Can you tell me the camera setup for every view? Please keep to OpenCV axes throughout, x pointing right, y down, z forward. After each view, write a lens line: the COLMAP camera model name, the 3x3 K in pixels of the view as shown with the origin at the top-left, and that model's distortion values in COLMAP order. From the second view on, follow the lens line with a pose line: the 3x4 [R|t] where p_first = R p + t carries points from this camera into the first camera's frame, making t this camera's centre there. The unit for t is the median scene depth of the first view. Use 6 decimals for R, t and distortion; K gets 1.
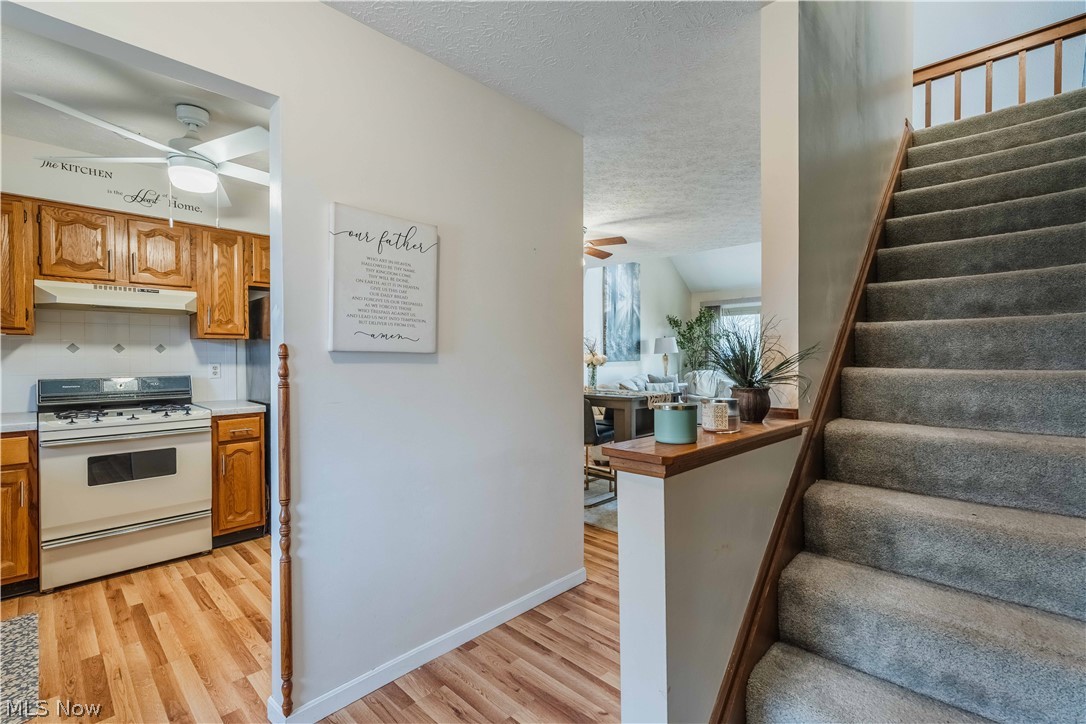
lens RADIAL K [[485.4, 0, 544.3], [0, 485.4, 361.9], [0, 0, 1]] dist [0.001879, -0.000857]
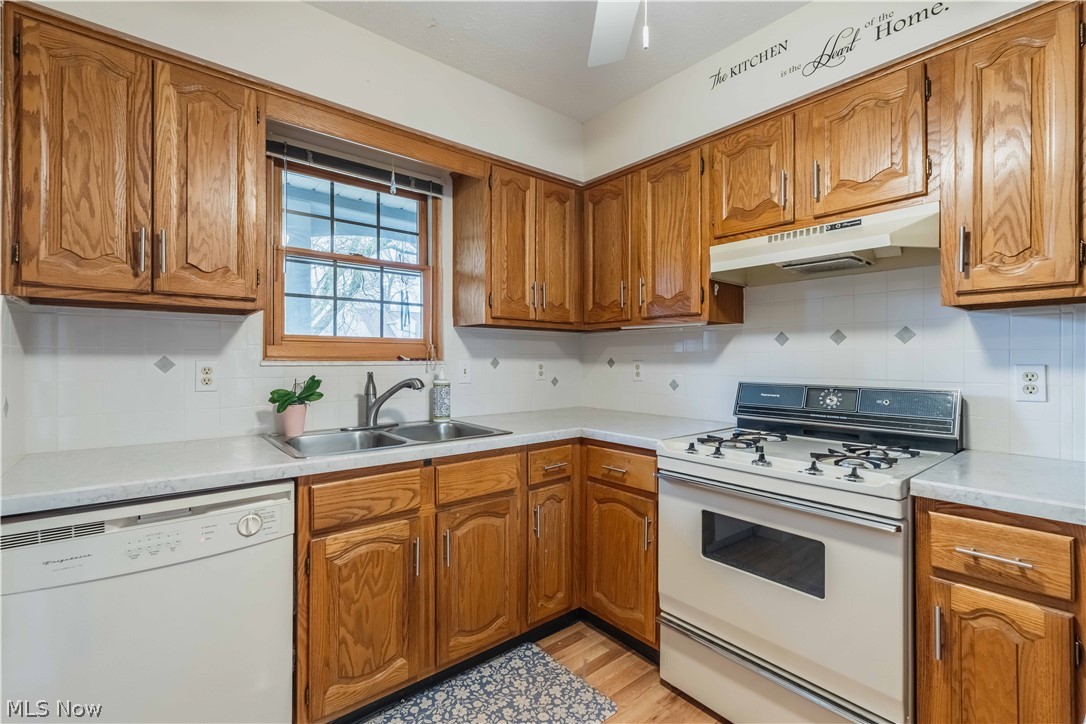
lens RADIAL K [[485.4, 0, 544.8], [0, 485.4, 362.1], [0, 0, 1]] dist [0.001879, -0.000857]
pose [[-0.125127, 0.000856, -0.992140, -0.105388], [-0.015210, 0.999880, 0.002781, 0.002620], [0.992024, 0.015439, -0.125099, 0.313916]]
